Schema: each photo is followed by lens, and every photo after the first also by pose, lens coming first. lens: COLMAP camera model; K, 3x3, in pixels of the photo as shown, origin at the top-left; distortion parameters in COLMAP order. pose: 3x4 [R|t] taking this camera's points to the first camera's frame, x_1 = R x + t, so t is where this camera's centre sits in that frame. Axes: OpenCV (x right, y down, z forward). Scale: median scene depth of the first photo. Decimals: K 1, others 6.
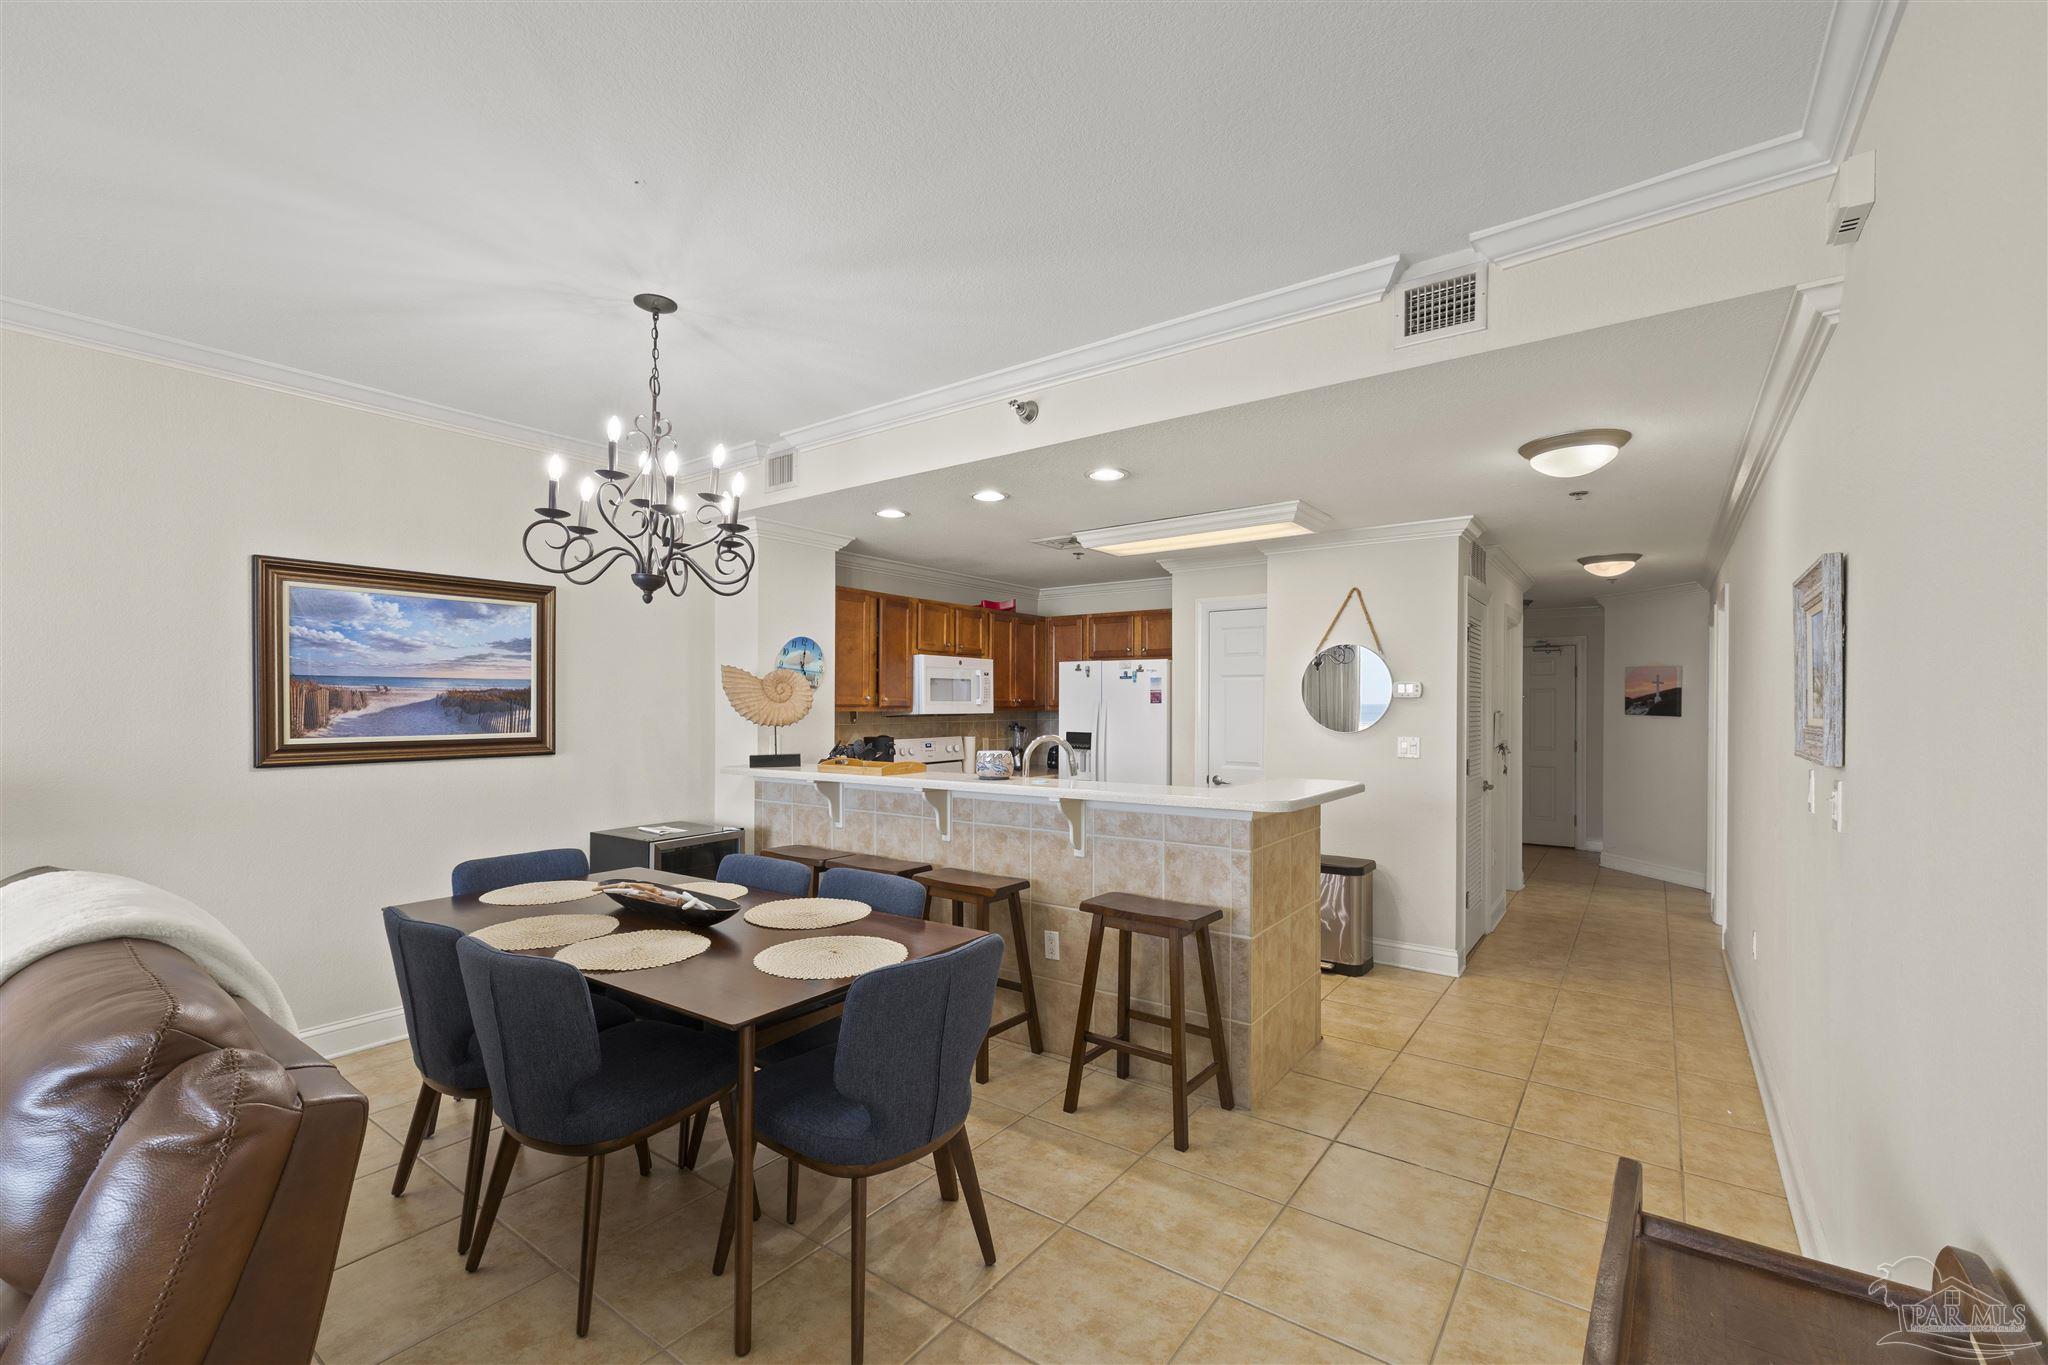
lens RADIAL K [[860.0, 0, 1019.7], [0, 860.0, 710.0], [0, 0, 1]] dist [0.000491, 0.000373]
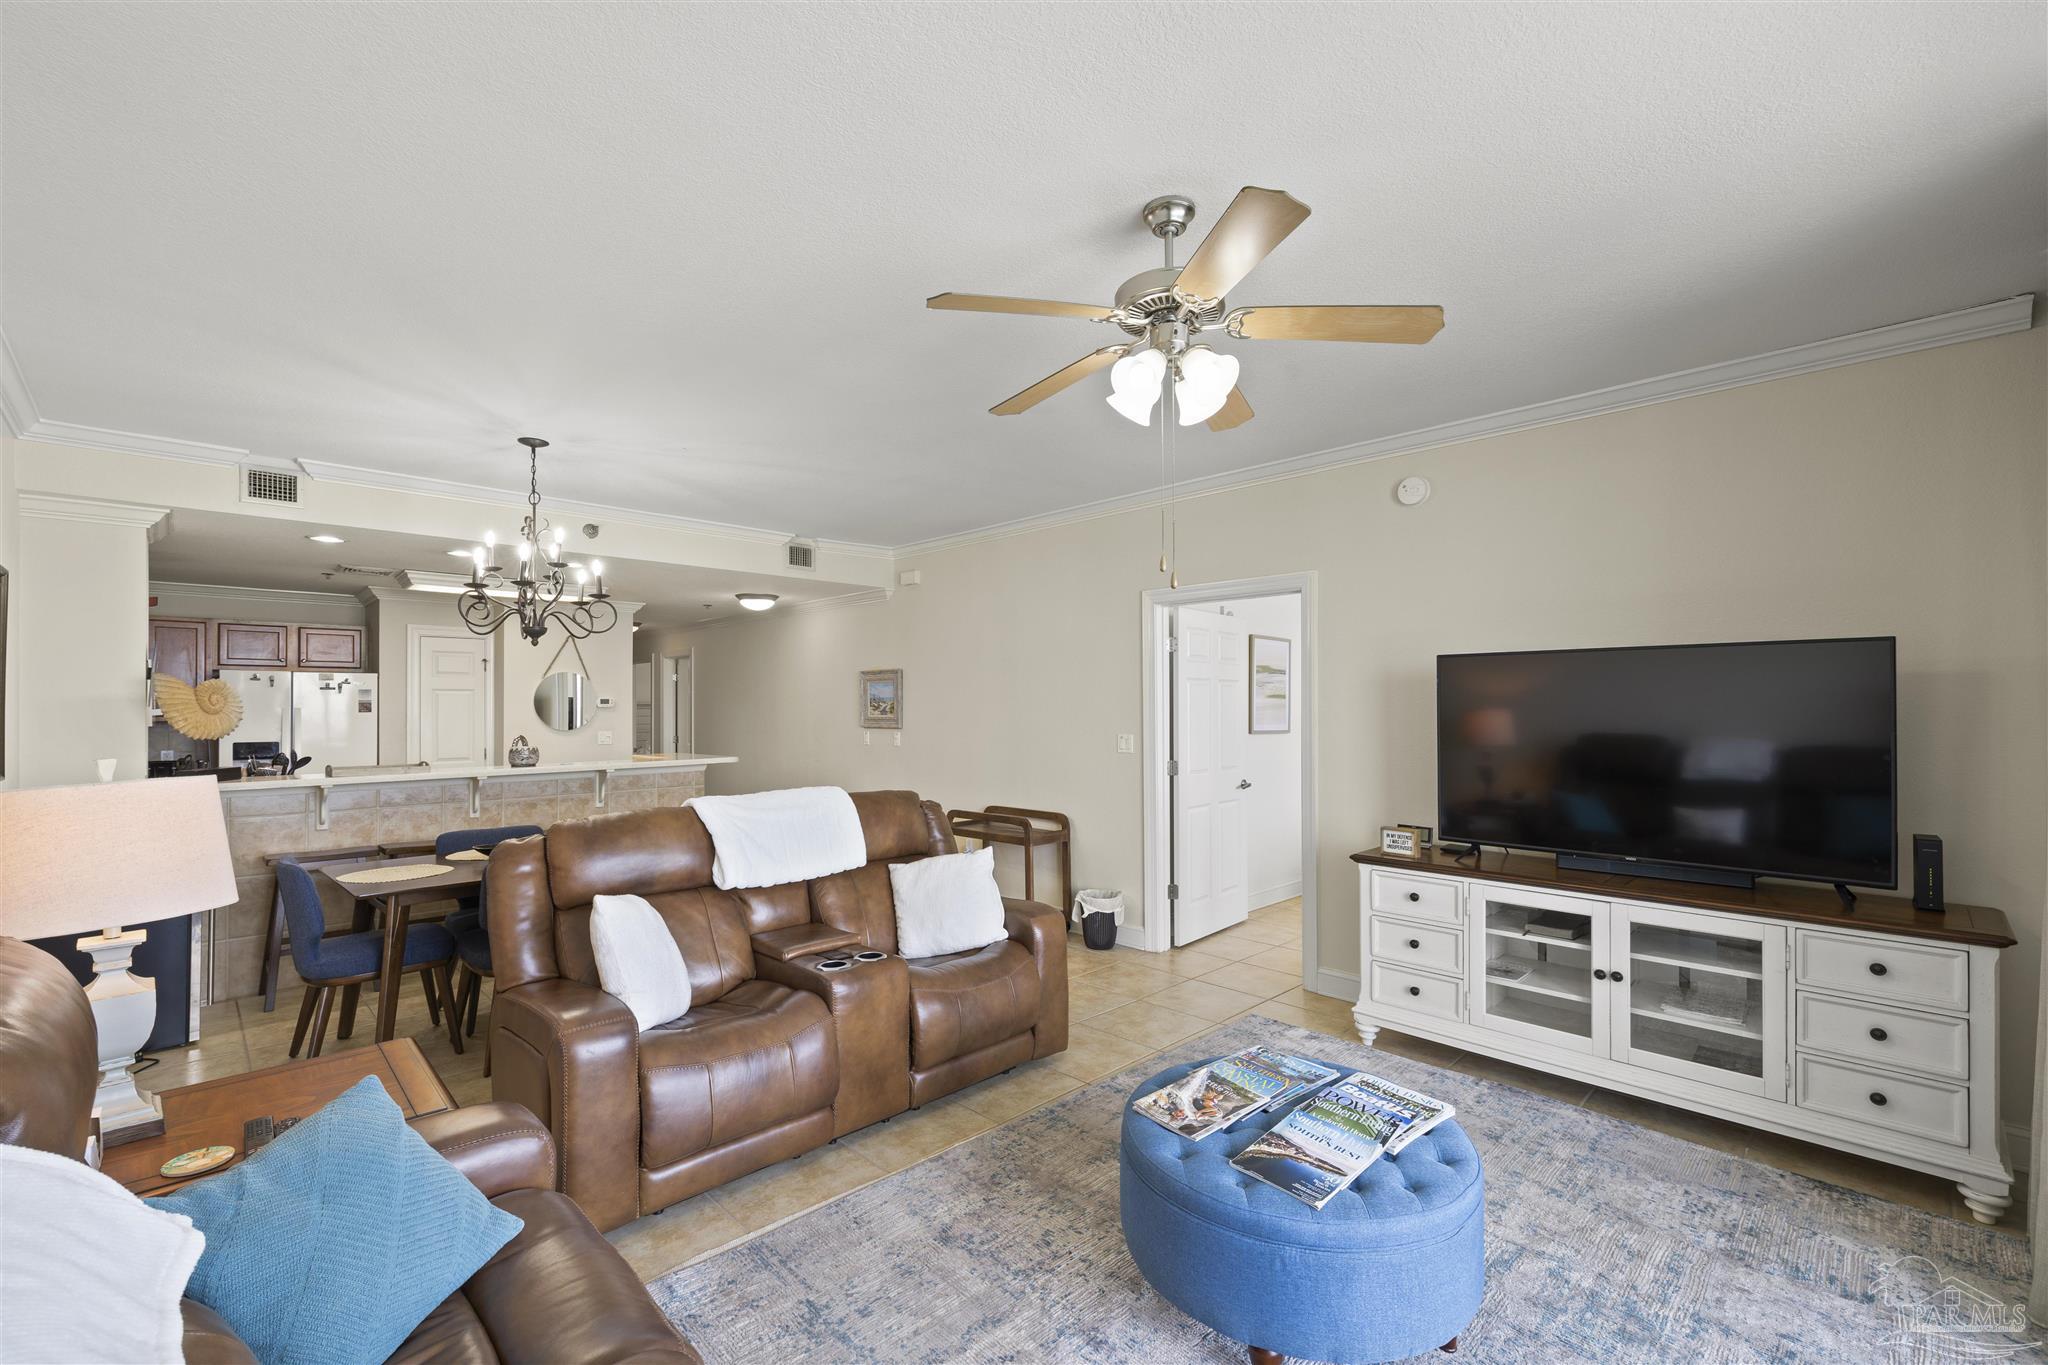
lens RADIAL K [[908.3, 0, 987.5], [0, 908.3, 698.6], [0, 0, 1]] dist [0.001235, 0.001133]
pose [[0.201243, 0.004835, 0.979529, -1.299083], [0.010545, 0.999919, -0.007102, -0.013341], [-0.979485, 0.011758, 0.201176, -0.058828]]
